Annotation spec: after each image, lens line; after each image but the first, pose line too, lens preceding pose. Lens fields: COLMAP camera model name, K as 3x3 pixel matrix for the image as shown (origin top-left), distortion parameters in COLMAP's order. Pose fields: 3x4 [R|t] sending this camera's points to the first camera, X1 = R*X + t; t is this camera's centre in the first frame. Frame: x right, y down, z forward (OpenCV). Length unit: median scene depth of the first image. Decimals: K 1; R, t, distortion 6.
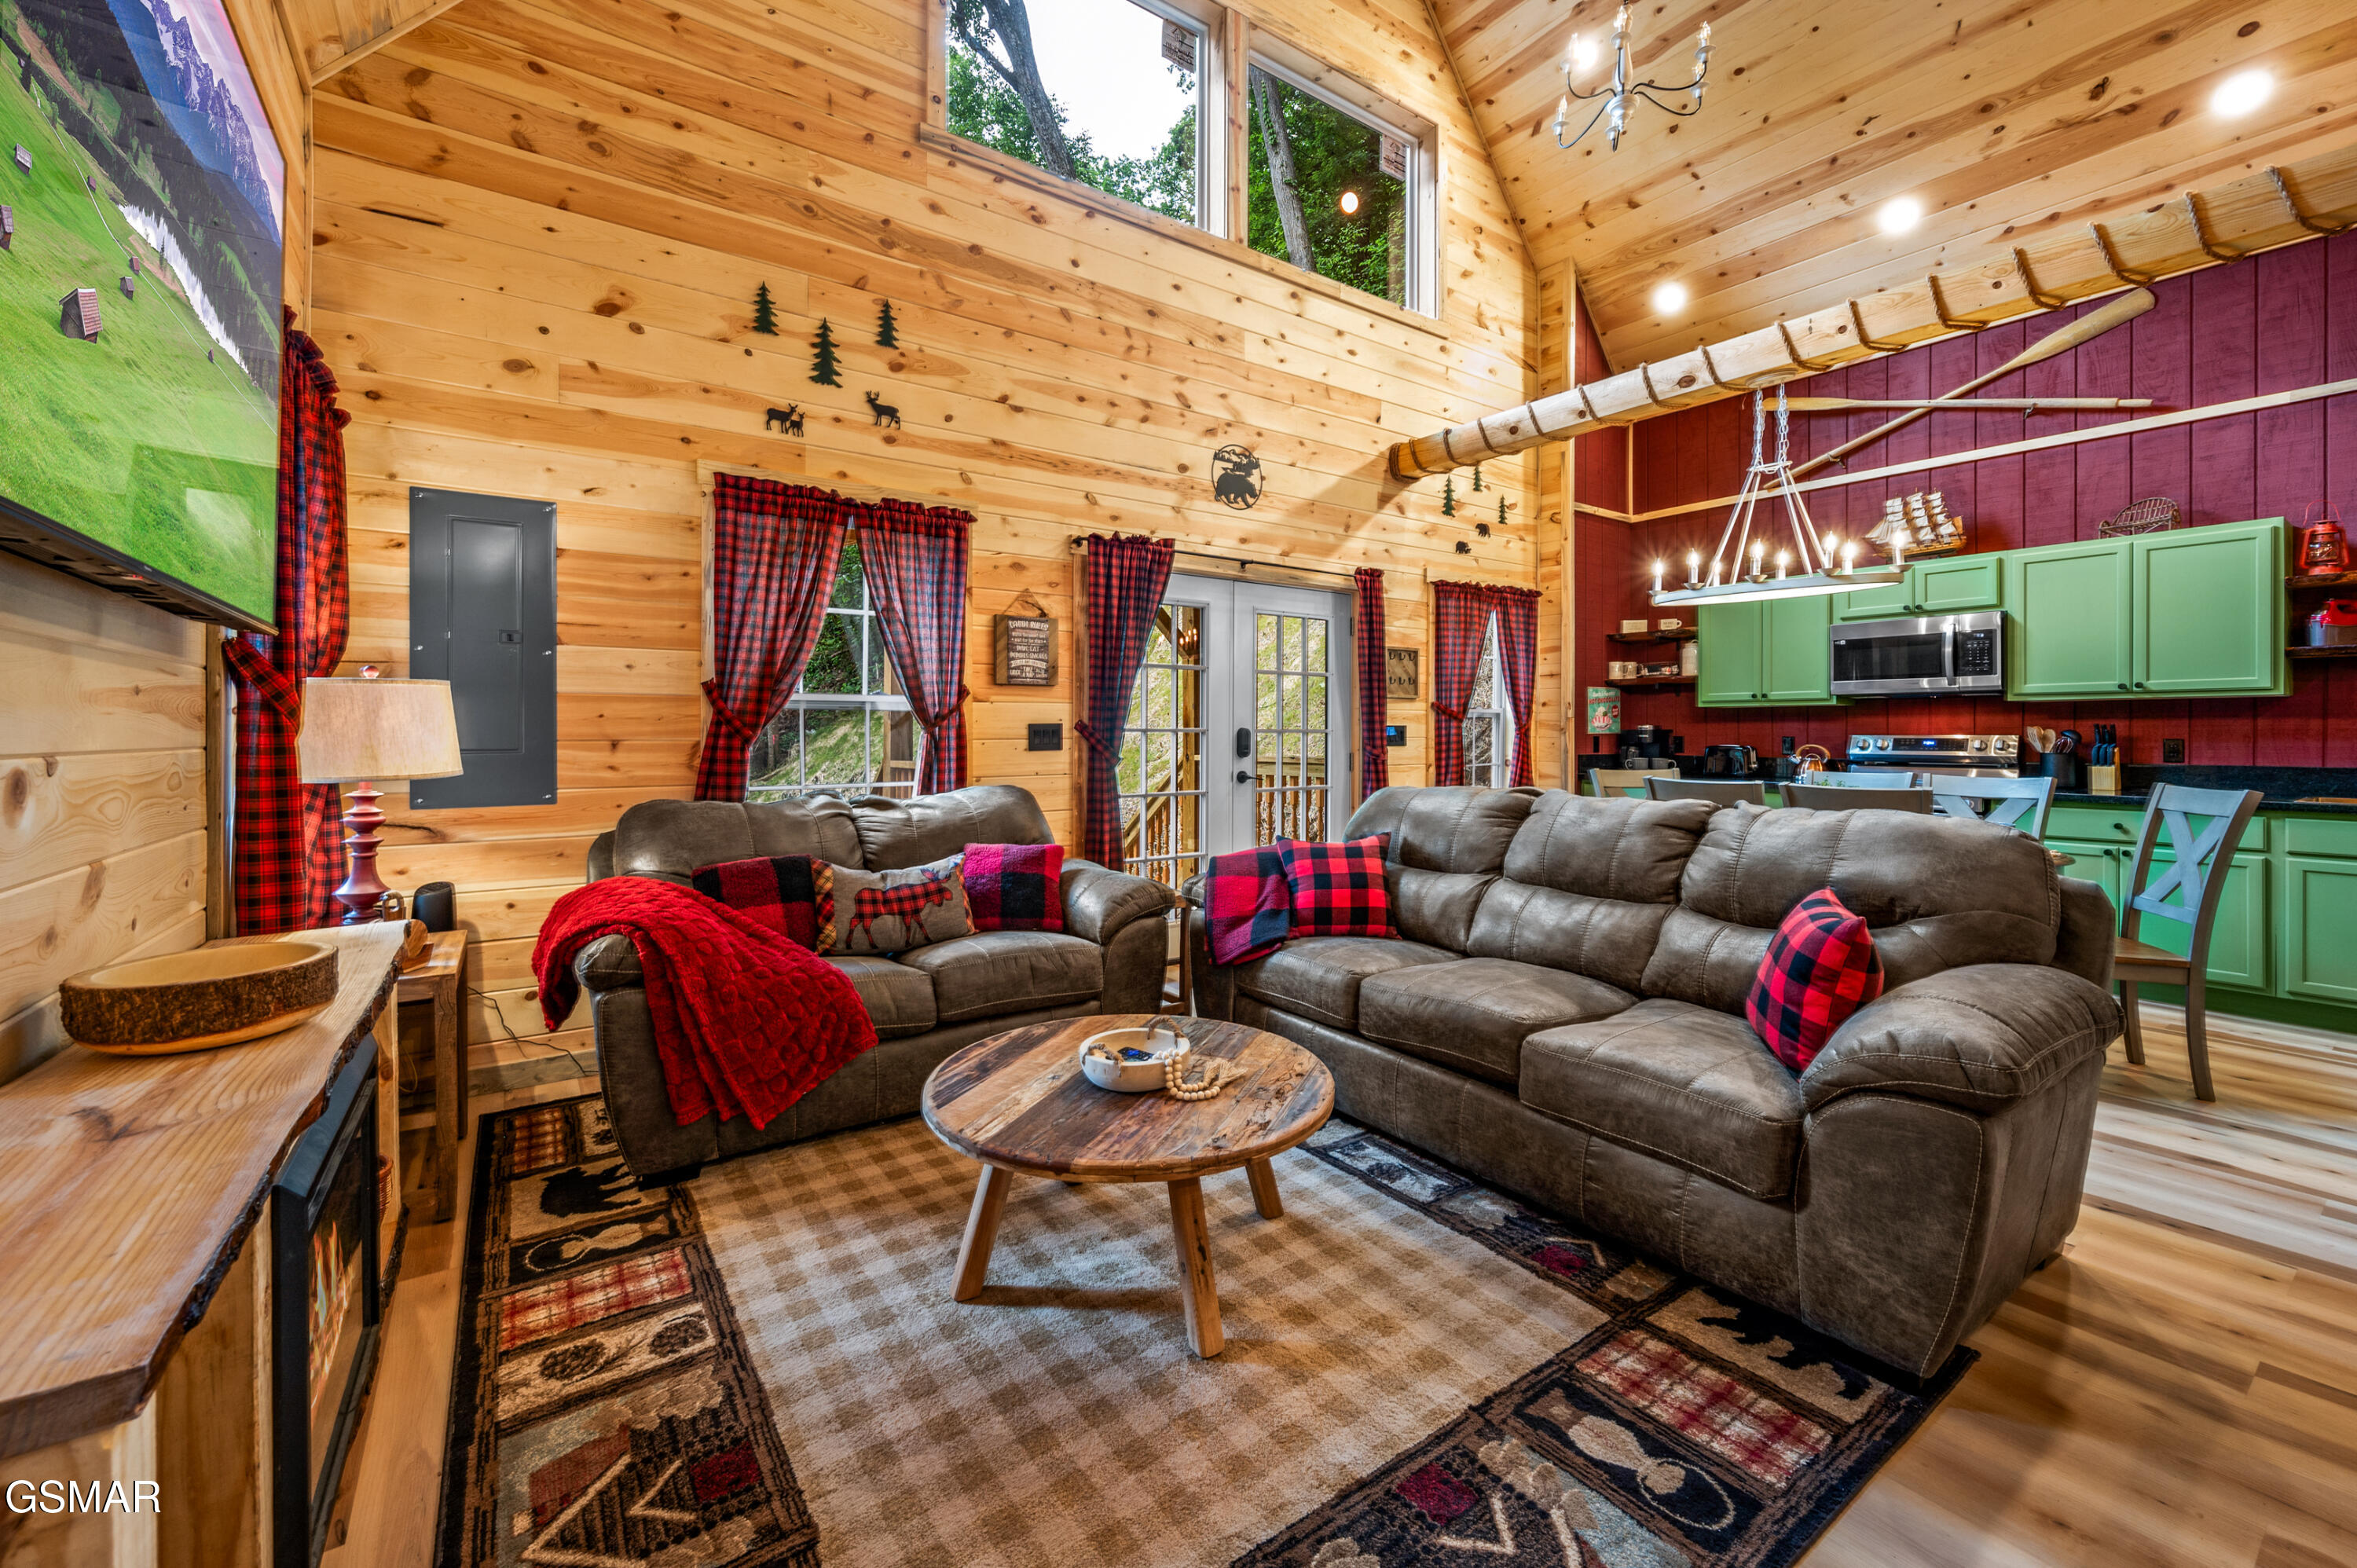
lens RADIAL K [[941.7, 0, 1197.9], [0, 941.7, 733.1], [0, 0, 1]] dist [0.000978, -0.000646]
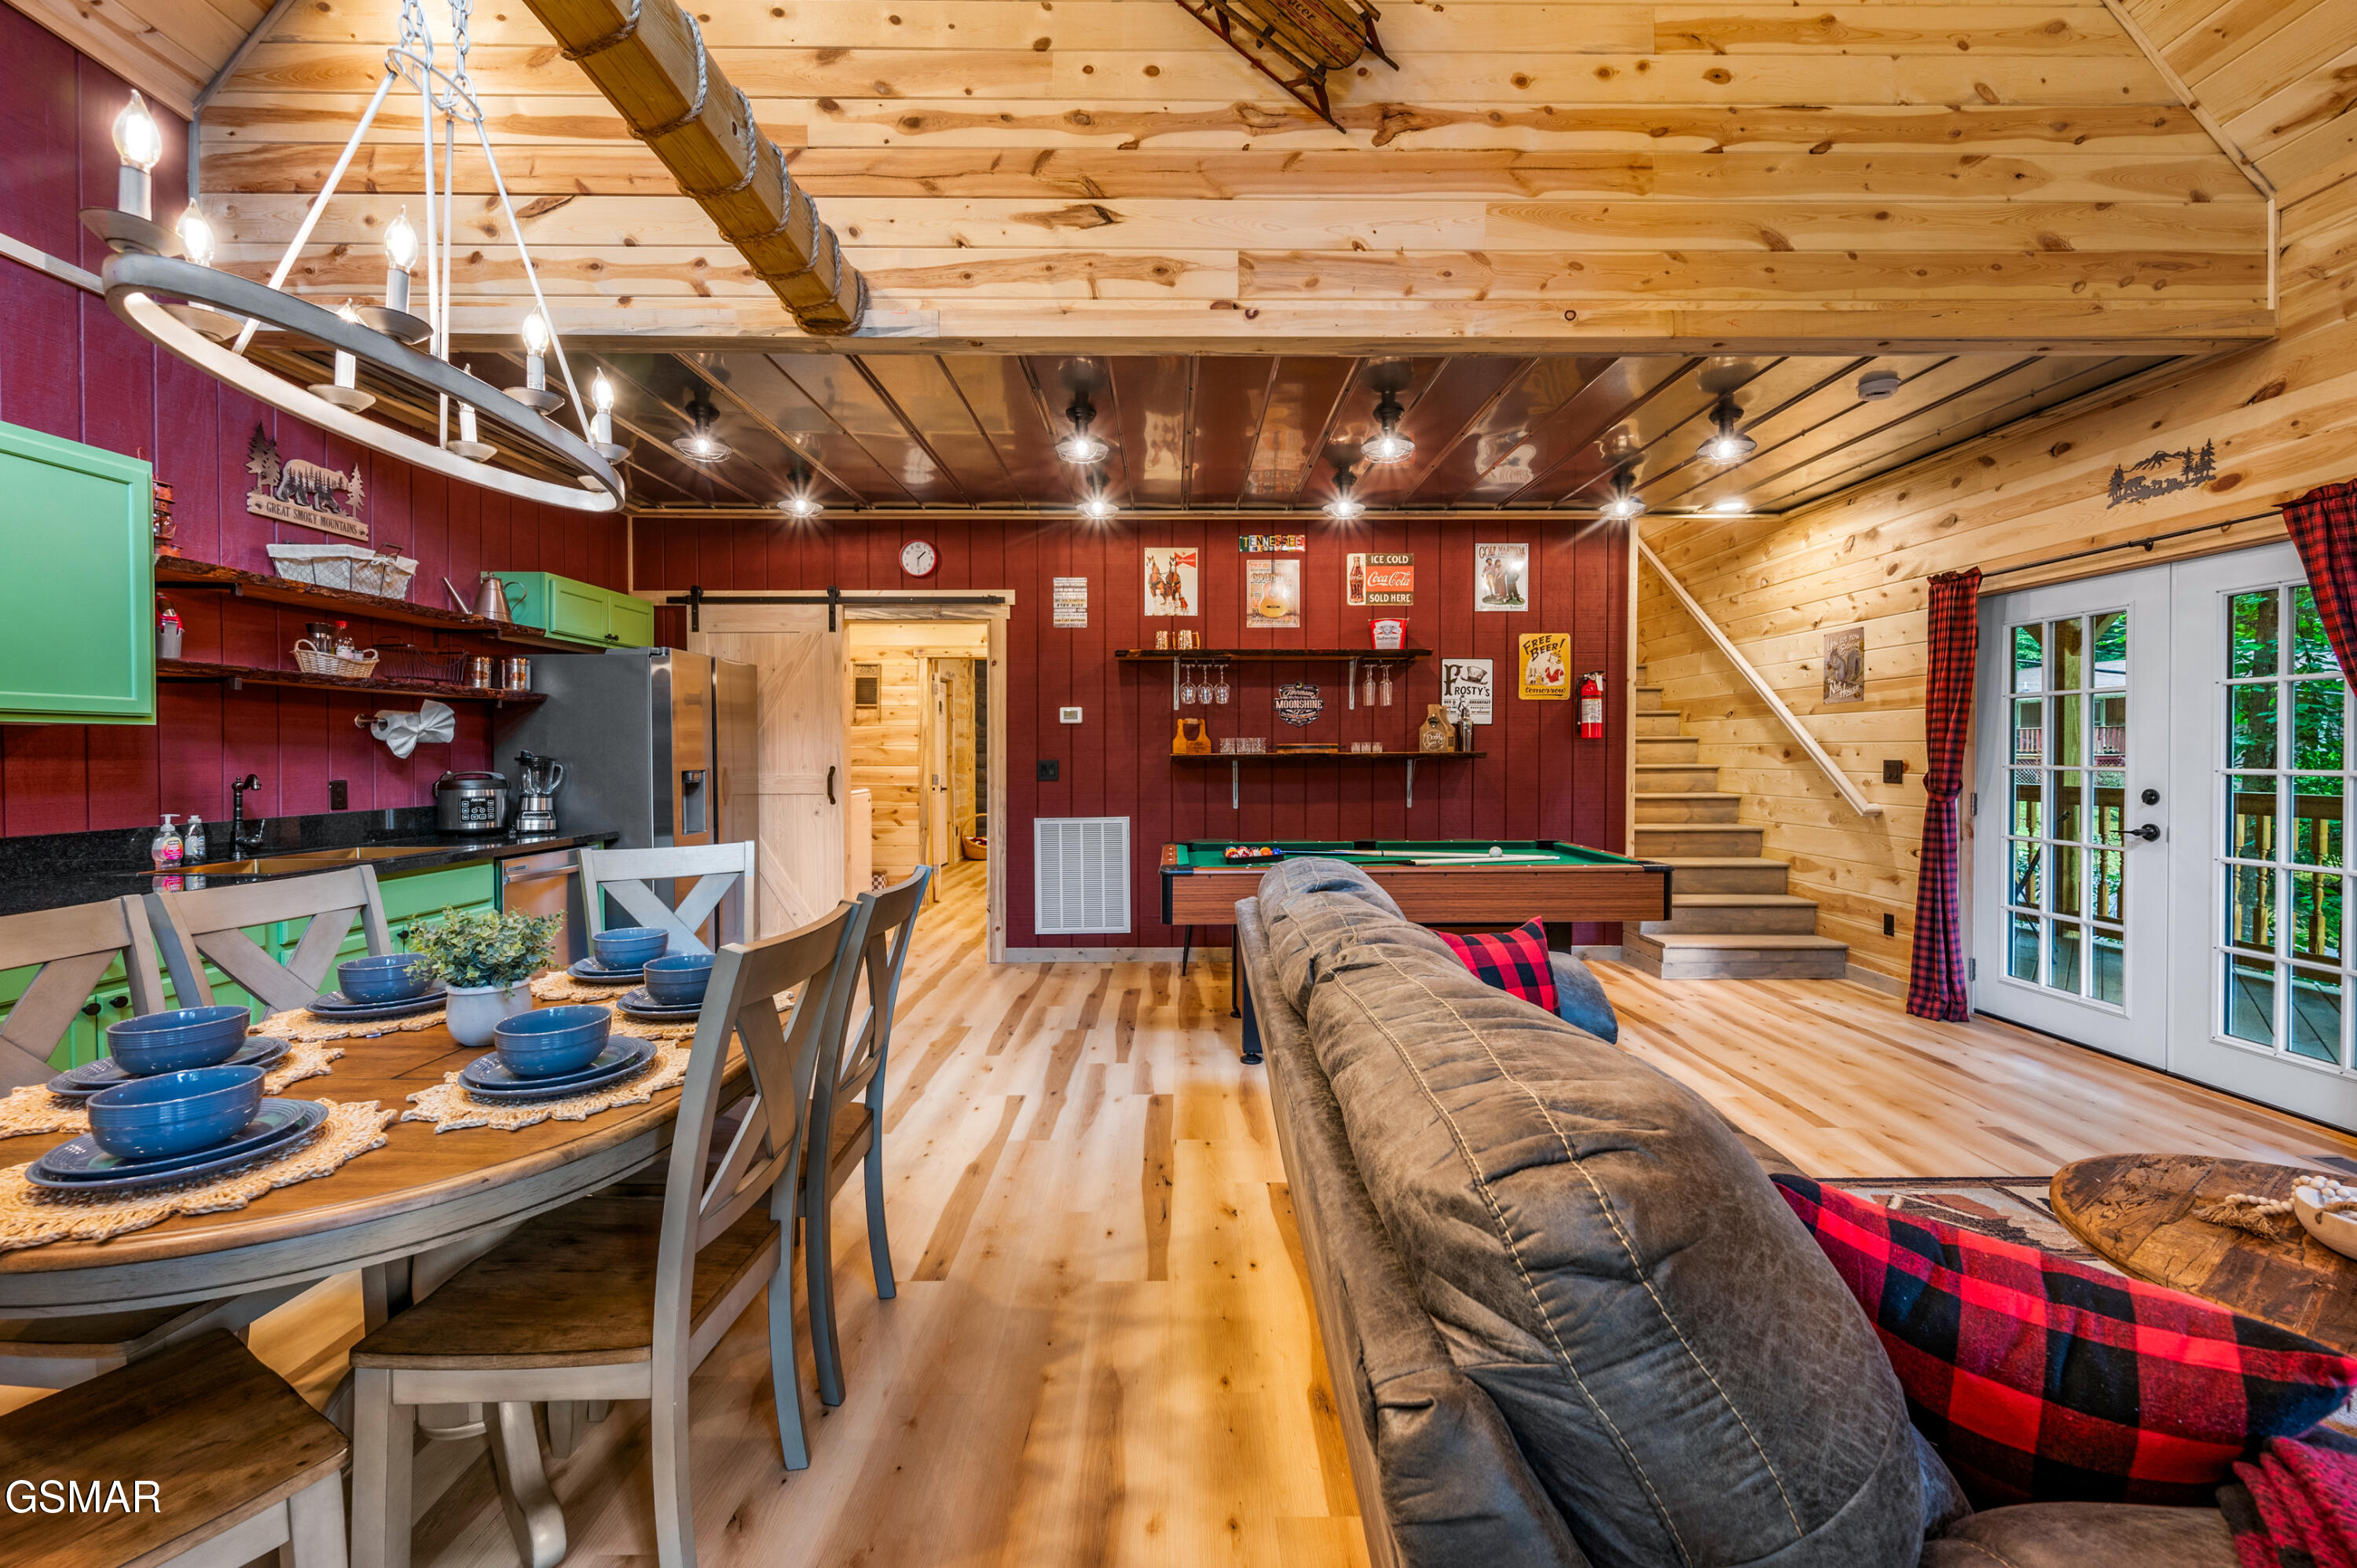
lens RADIAL K [[941.7, 0, 1169.8], [0, 941.7, 771.7], [0, 0, 1]] dist [0.000978, -0.000646]
pose [[-0.807953, -0.014275, 0.589074, 0.167466], [-0.001377, 0.999750, 0.022338, -0.024658], [-0.589246, 0.017236, -0.807770, 1.157478]]
